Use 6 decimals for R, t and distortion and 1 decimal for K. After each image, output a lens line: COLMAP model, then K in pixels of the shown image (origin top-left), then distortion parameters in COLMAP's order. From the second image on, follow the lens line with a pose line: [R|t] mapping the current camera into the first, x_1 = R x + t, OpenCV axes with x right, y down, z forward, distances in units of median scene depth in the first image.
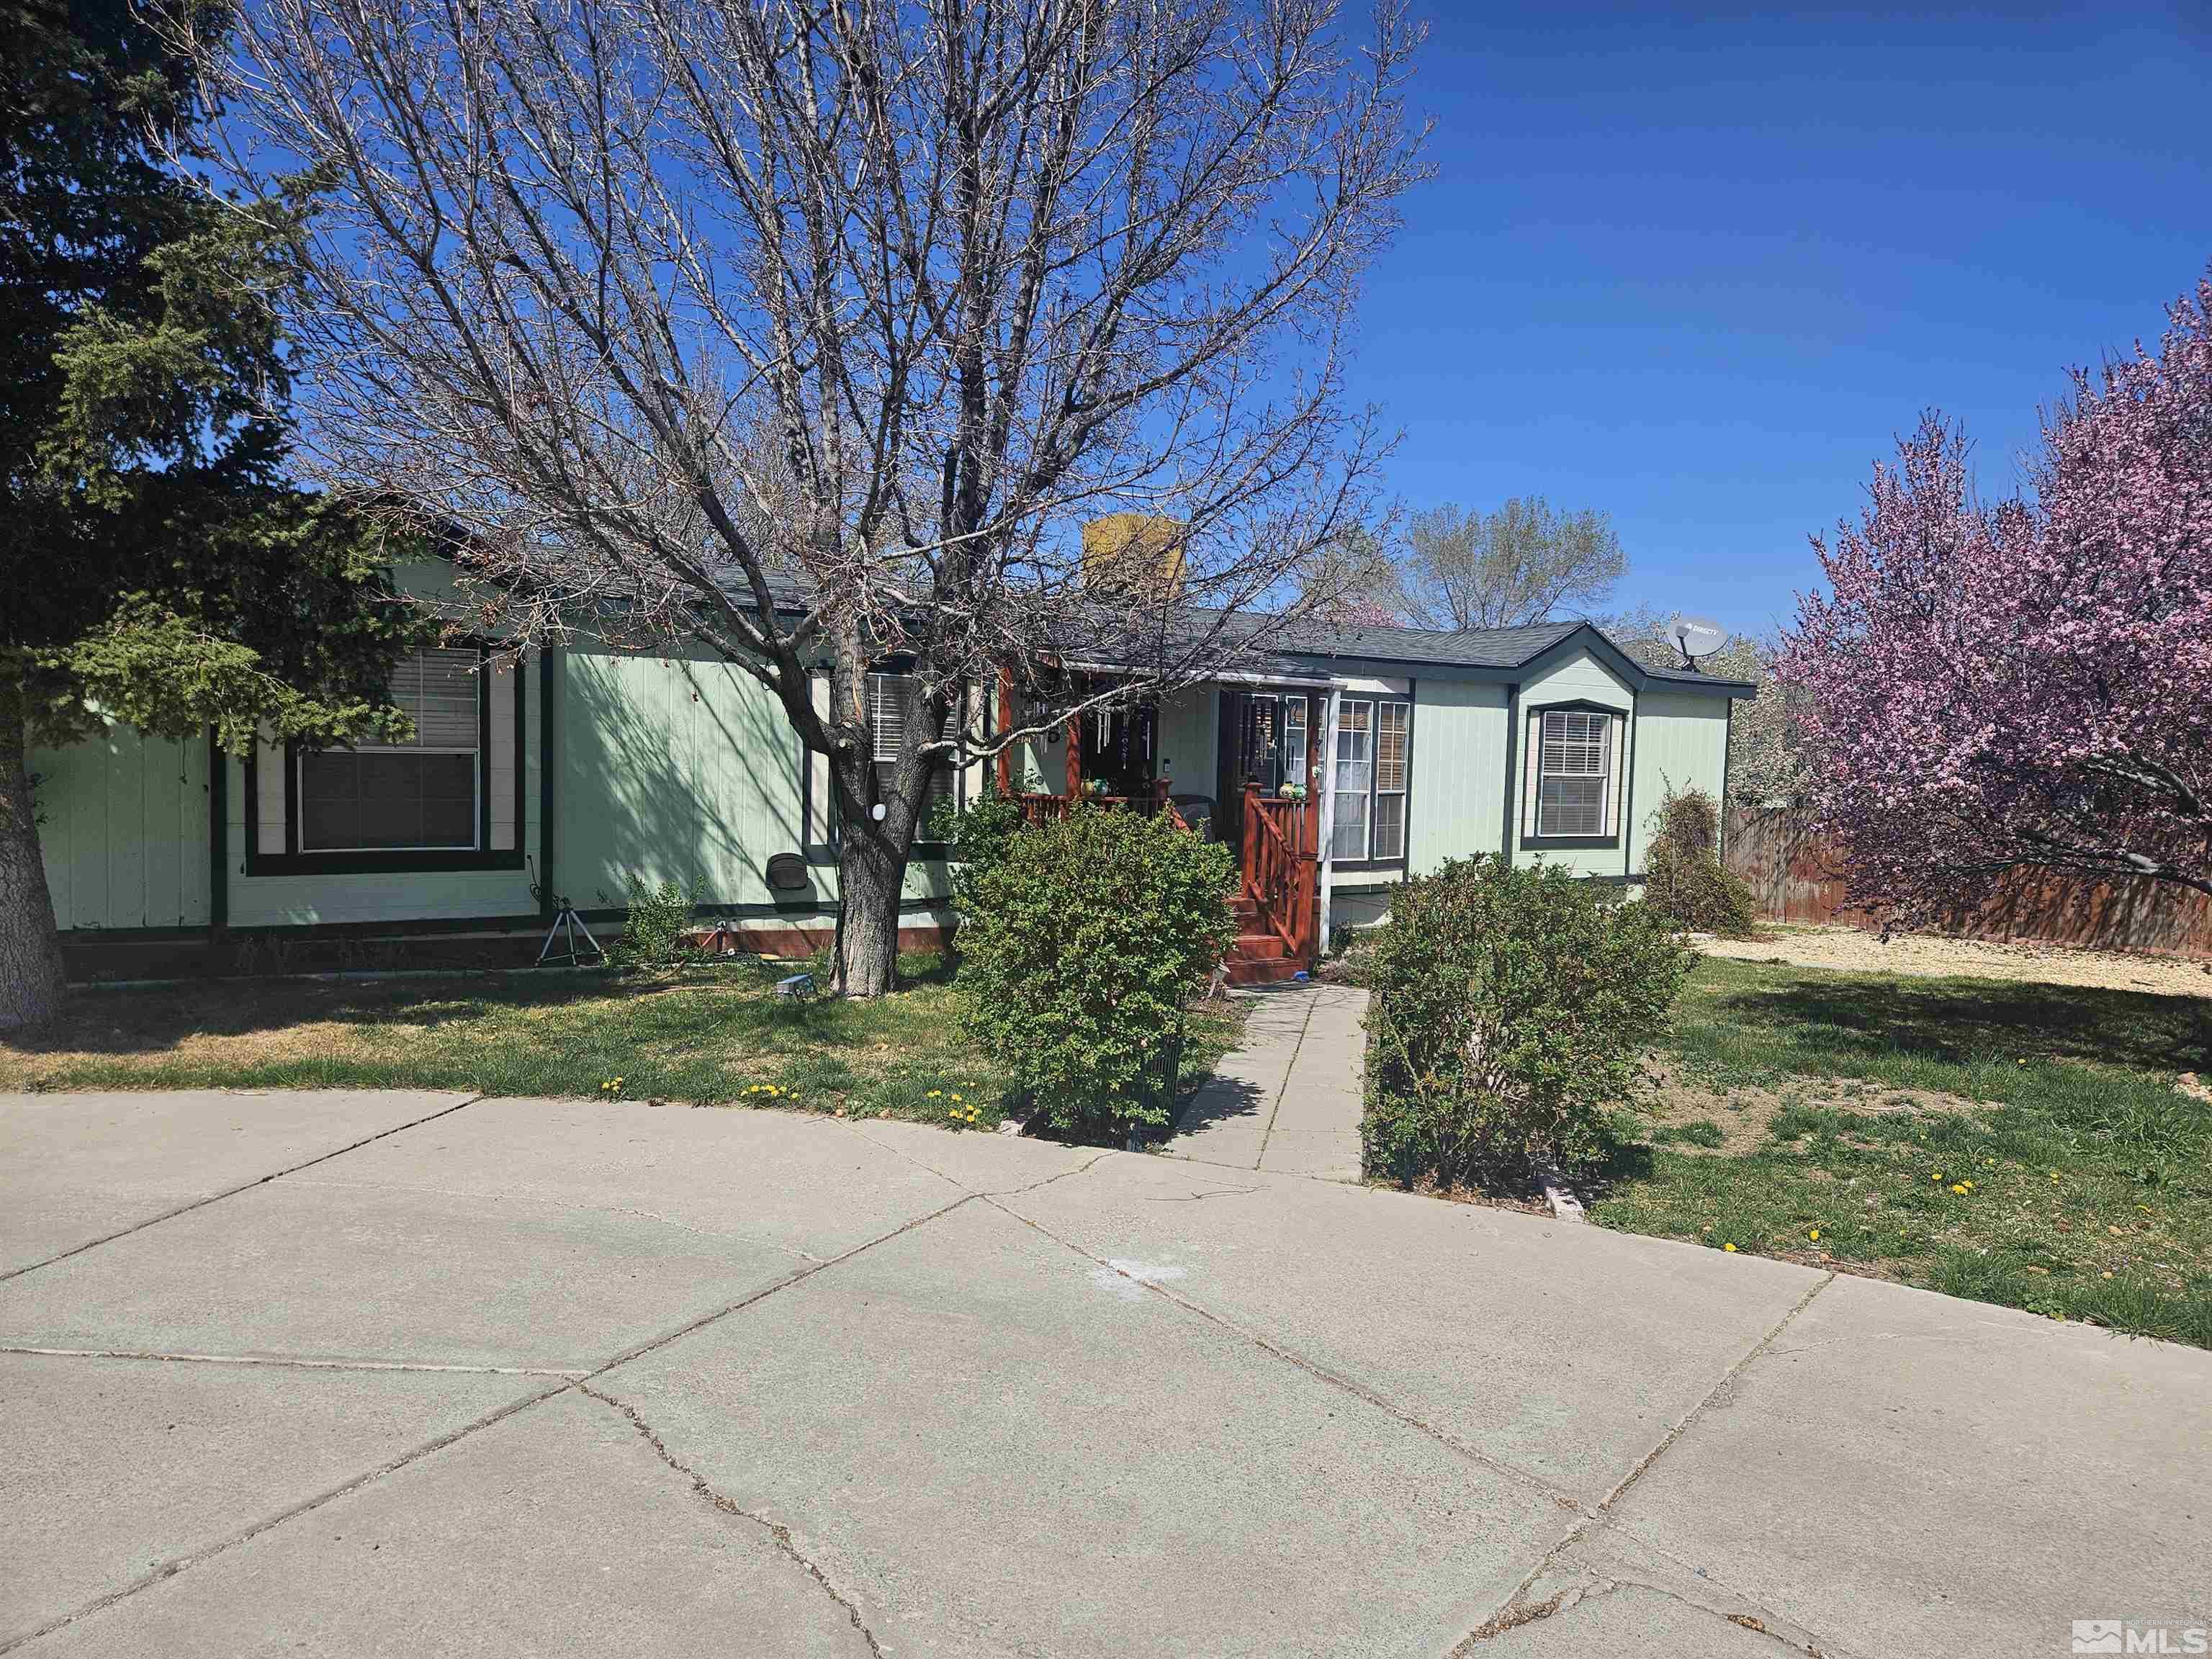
lens RADIAL K [[1459.8, 0, 1107.7], [0, 1459.8, 830.4], [0, 0, 1]] dist [0.054908, -0.049550]
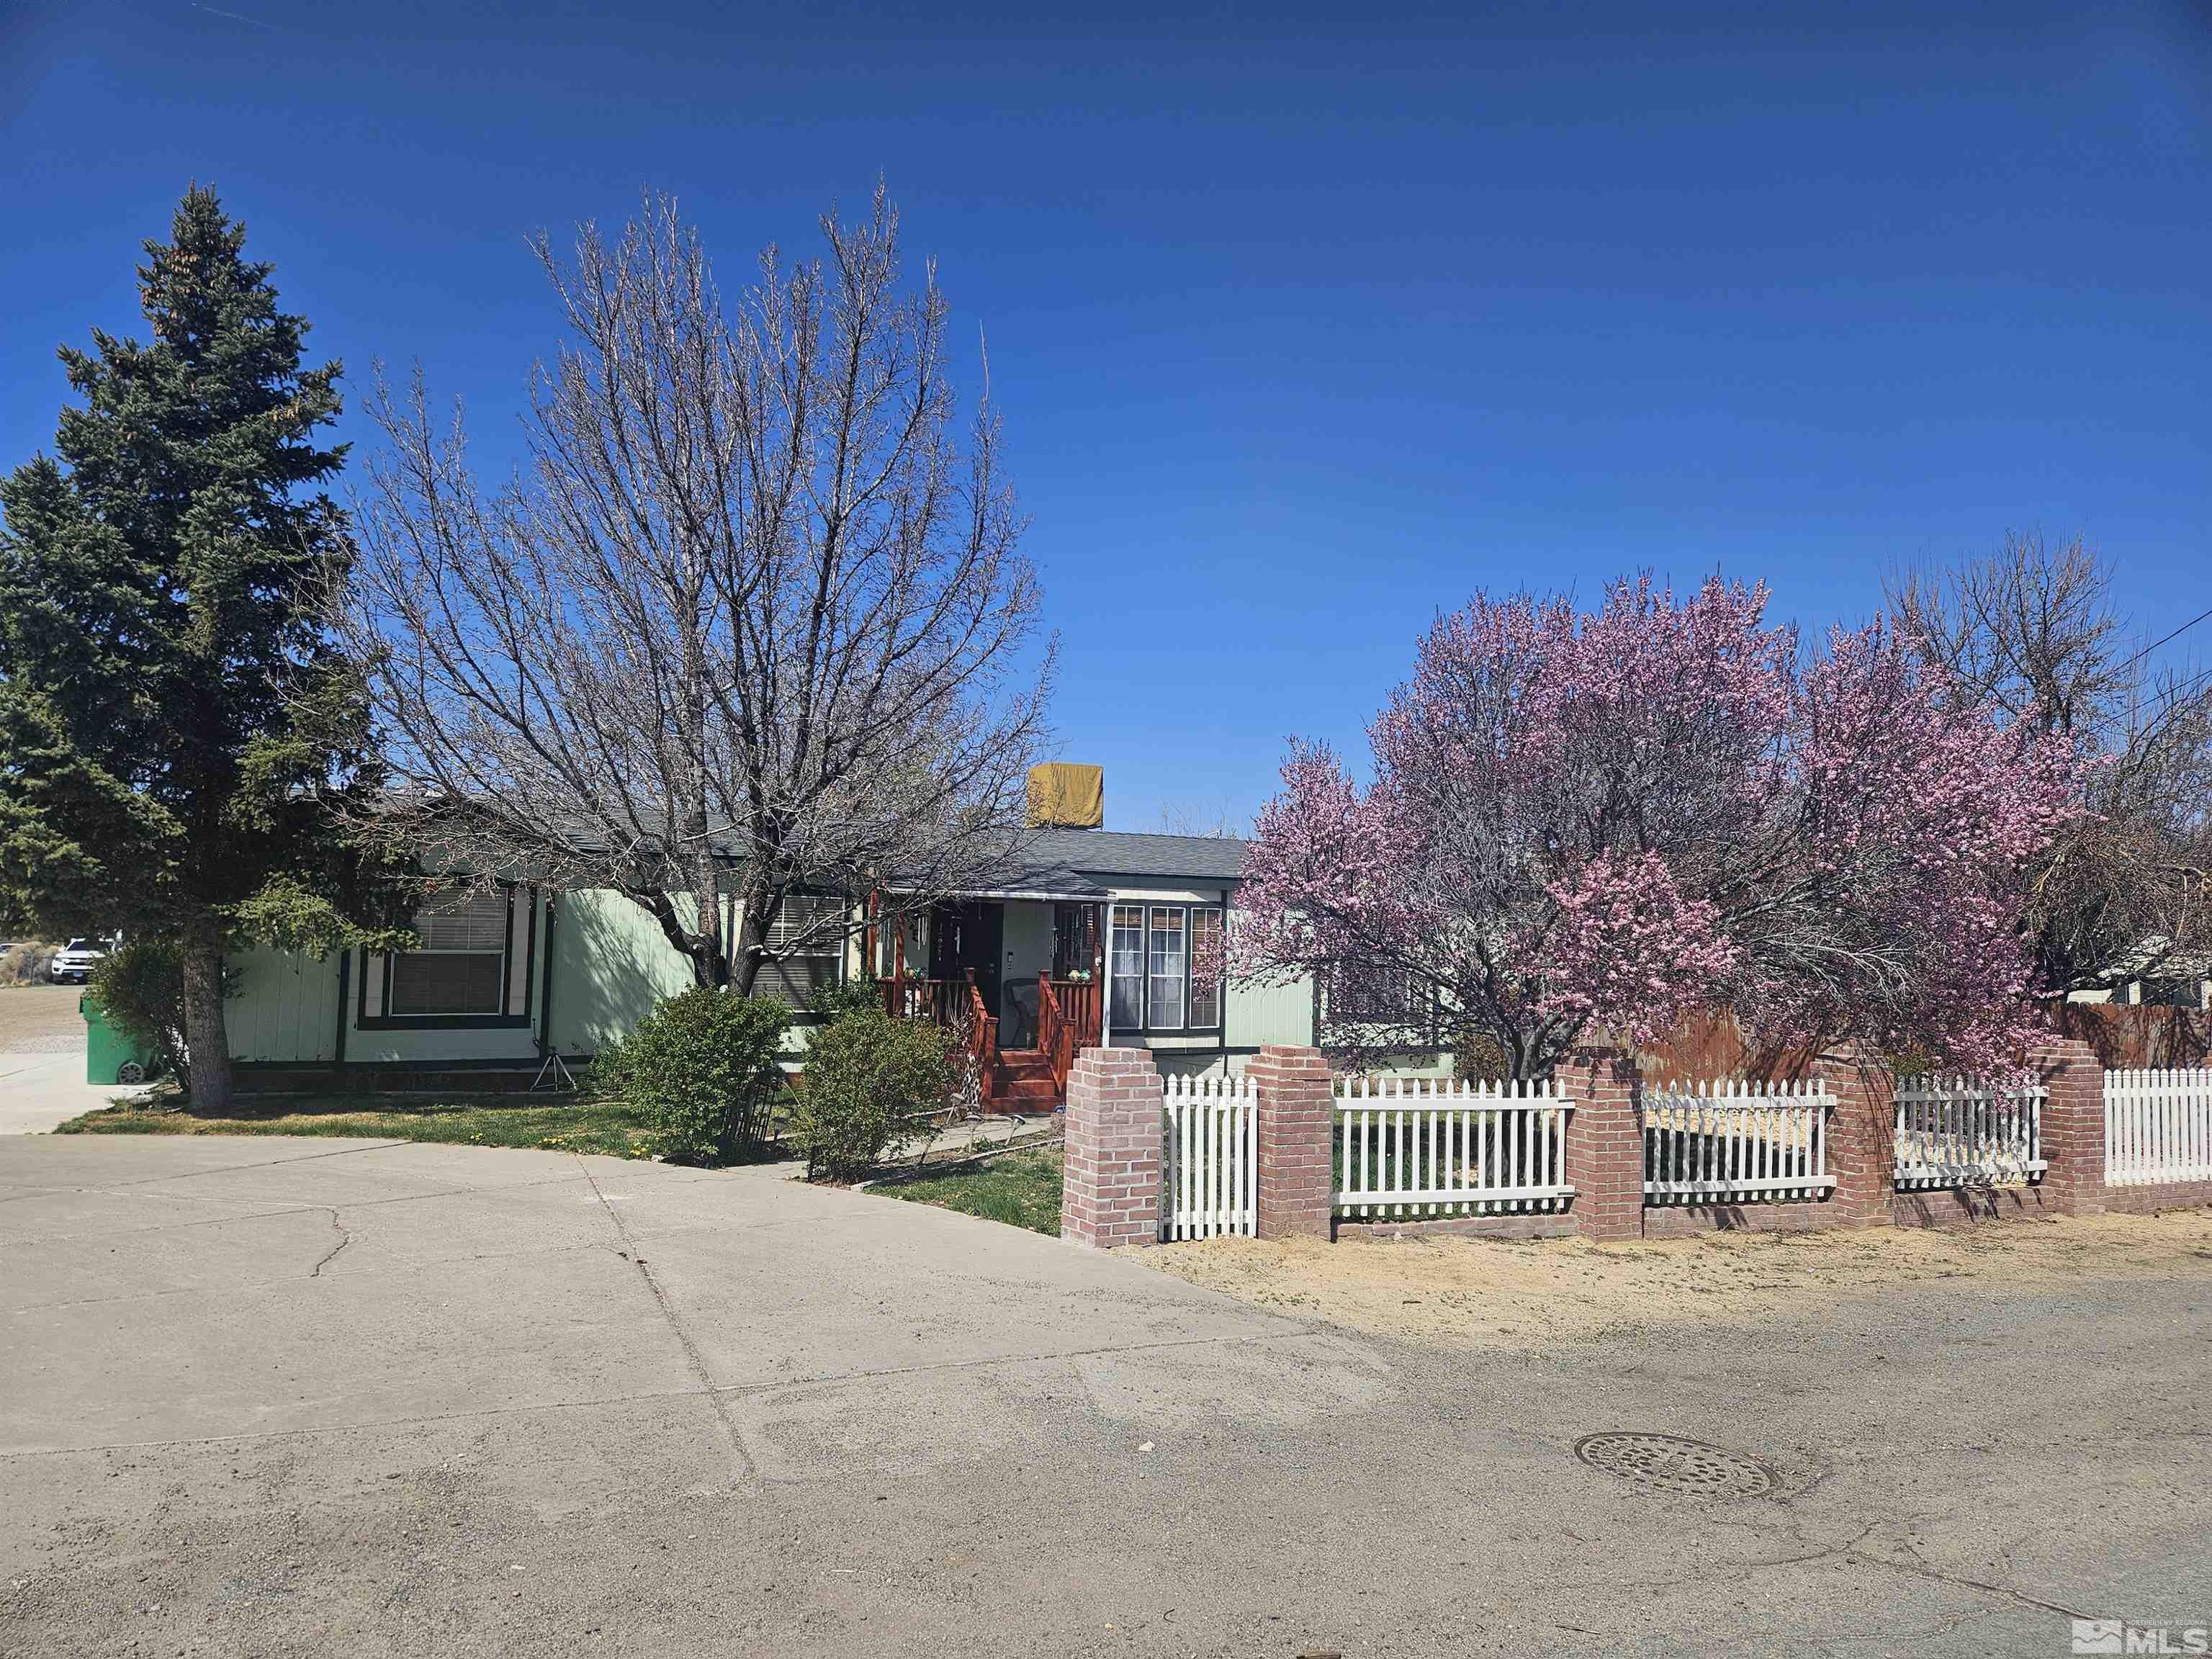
lens RADIAL K [[1459.8, 0, 1106.8], [0, 1459.8, 835.0], [0, 0, 1]] dist [0.054908, -0.049550]
pose [[0.987671, -0.014636, -0.155861, 0.485235], [-0.004361, 0.992661, -0.120849, 0.010142], [0.156485, 0.120039, 0.980359, -0.486901]]
